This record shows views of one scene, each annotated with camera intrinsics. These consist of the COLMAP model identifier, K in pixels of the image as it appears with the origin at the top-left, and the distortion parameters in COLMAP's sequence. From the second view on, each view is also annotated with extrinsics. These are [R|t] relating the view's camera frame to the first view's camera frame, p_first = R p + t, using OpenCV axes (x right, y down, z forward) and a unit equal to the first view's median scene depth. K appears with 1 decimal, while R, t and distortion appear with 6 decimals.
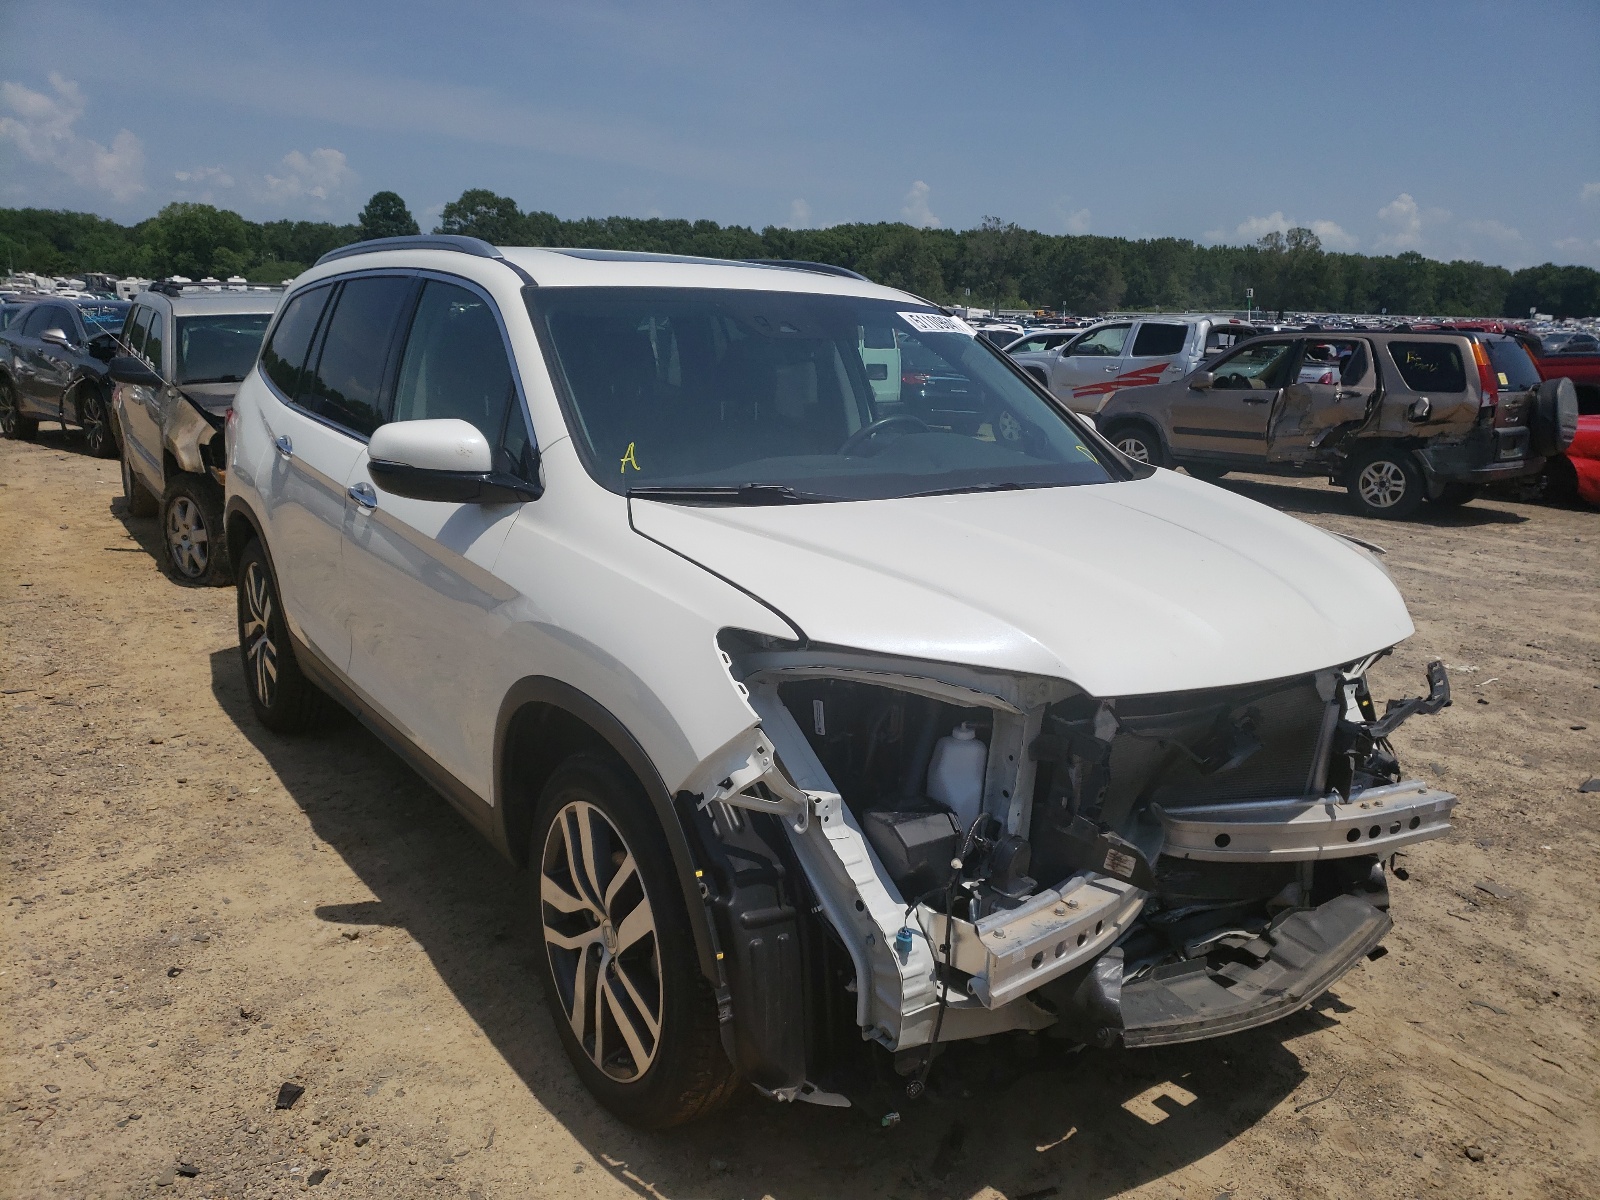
lens RADIAL K [[1223.6, 0, 800.0], [0, 1223.6, 600.0], [0, 0, 1]] dist [0.002805, -0.001184]
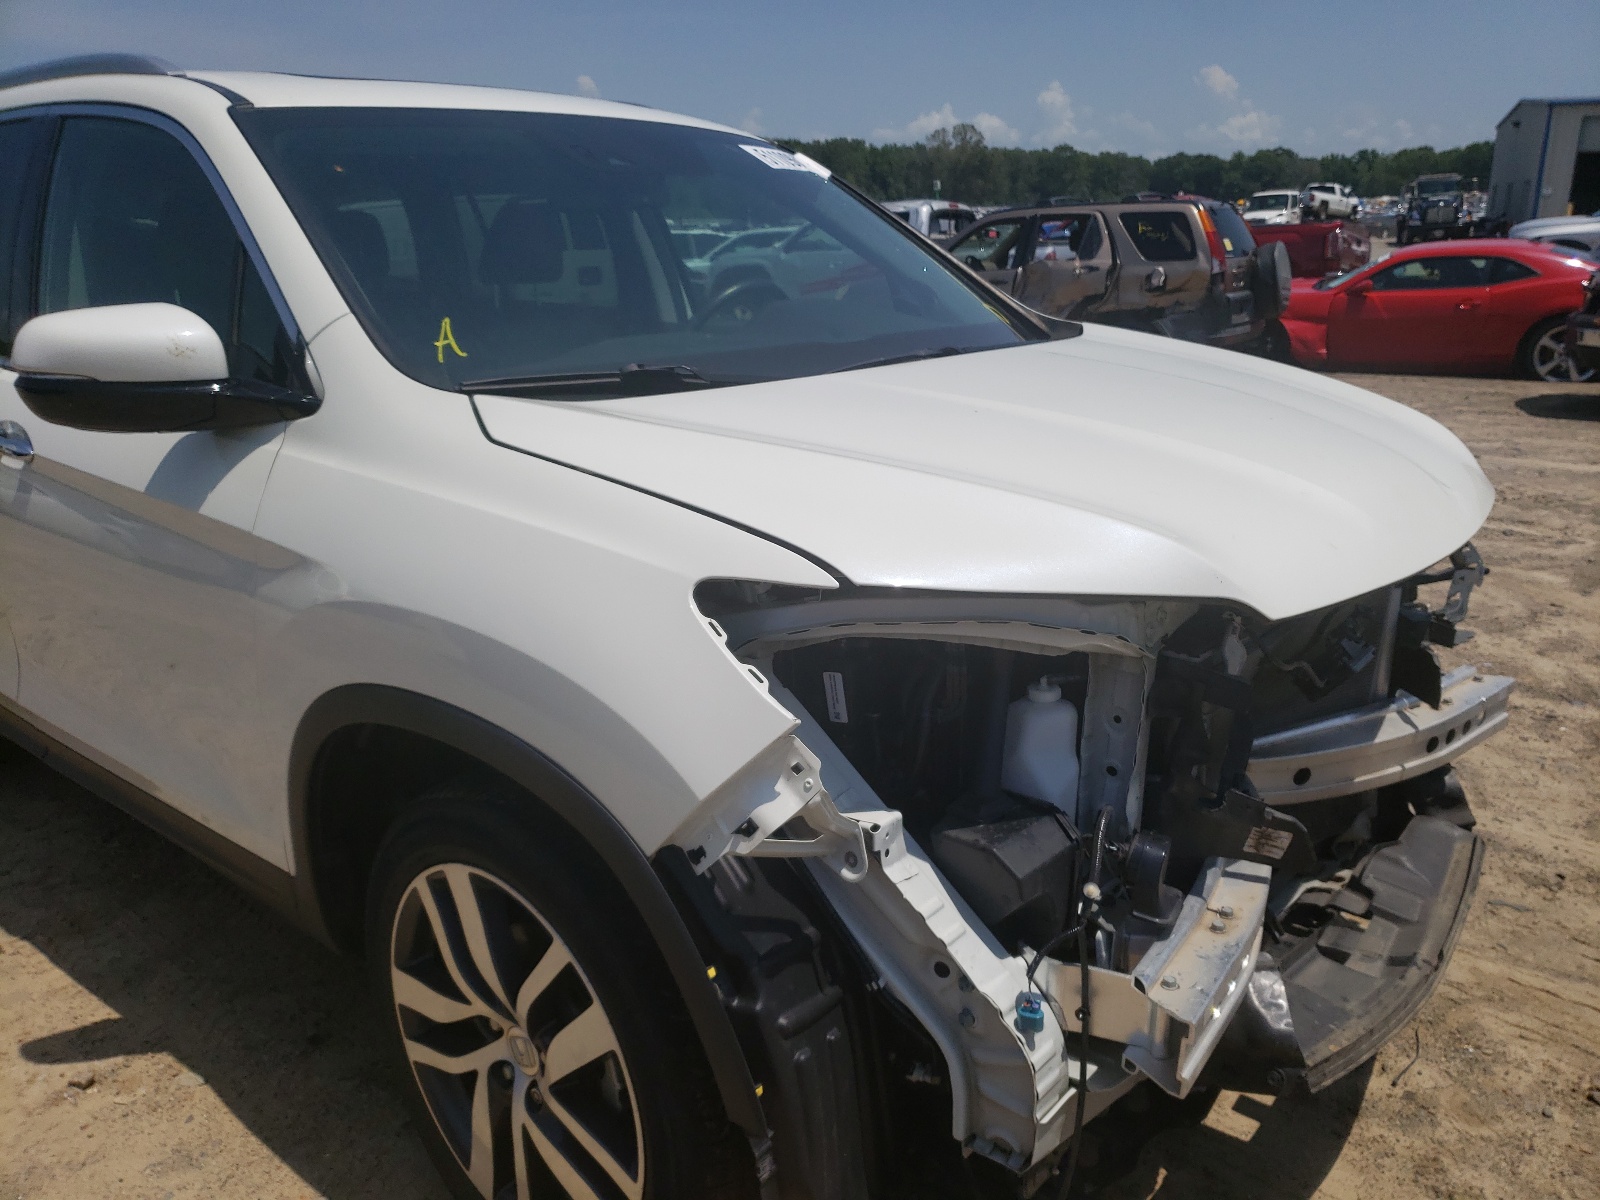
lens RADIAL K [[1232.2, 0, 800.0], [0, 1232.2, 600.0], [0, 0, 1]] dist [-0.049148, 0.089239]
pose [[0.966818, -0.115319, 0.227958, -0.130504], [0.100128, 0.991978, 0.077159, -0.008567], [-0.235027, -0.051774, 0.970609, 0.315175]]
